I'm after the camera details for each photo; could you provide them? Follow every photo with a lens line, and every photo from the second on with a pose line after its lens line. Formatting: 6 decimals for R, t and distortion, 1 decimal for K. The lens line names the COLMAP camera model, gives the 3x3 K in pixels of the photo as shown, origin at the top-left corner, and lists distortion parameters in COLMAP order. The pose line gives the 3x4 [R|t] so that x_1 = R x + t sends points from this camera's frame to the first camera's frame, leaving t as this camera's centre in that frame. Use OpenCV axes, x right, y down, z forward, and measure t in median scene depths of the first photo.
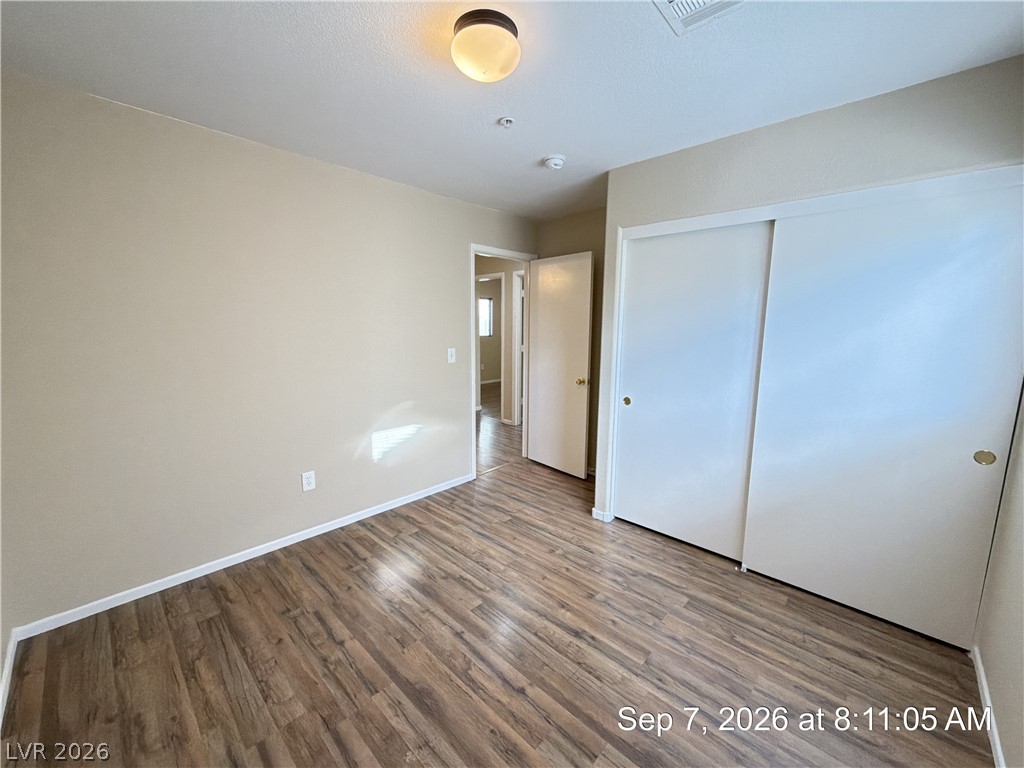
lens RADIAL K [[407.7, 0, 508.6], [0, 407.7, 380.1], [0, 0, 1]] dist [0.000213, 0.000189]
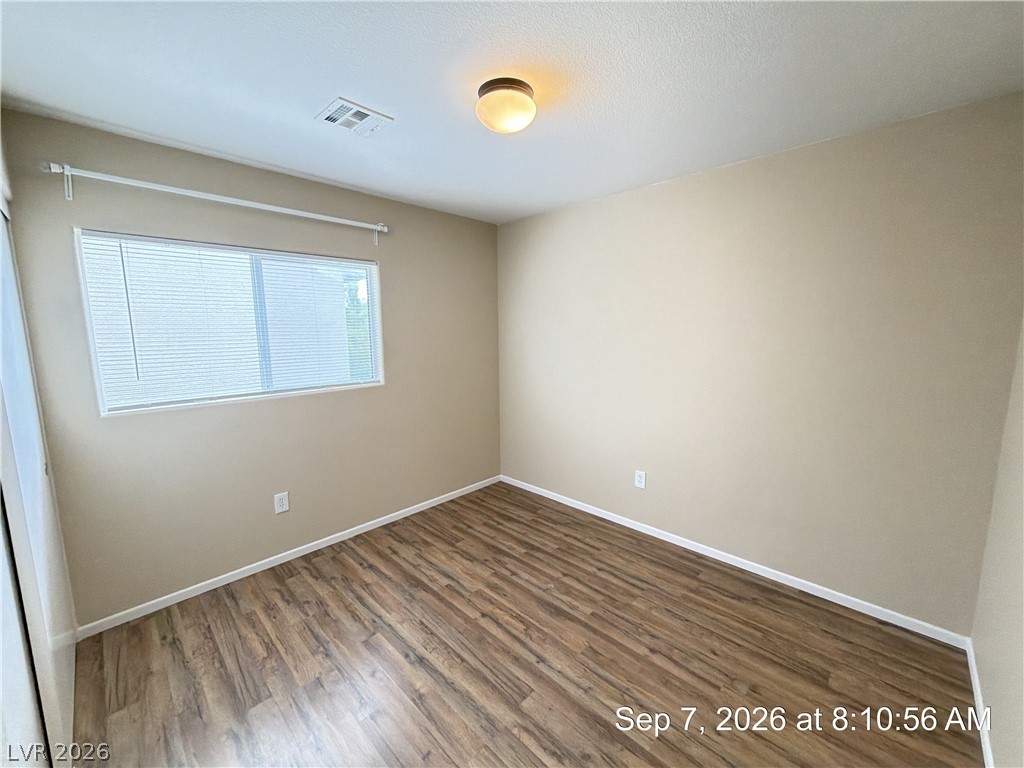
lens RADIAL K [[407.7, 0, 505.4], [0, 407.7, 387.4], [0, 0, 1]] dist [0.000213, 0.000189]
pose [[-0.999805, -0.000913, 0.019740, -0.059368], [0.004670, 0.959708, 0.280959, -0.306083], [-0.019201, 0.280996, -0.959517, 1.909532]]
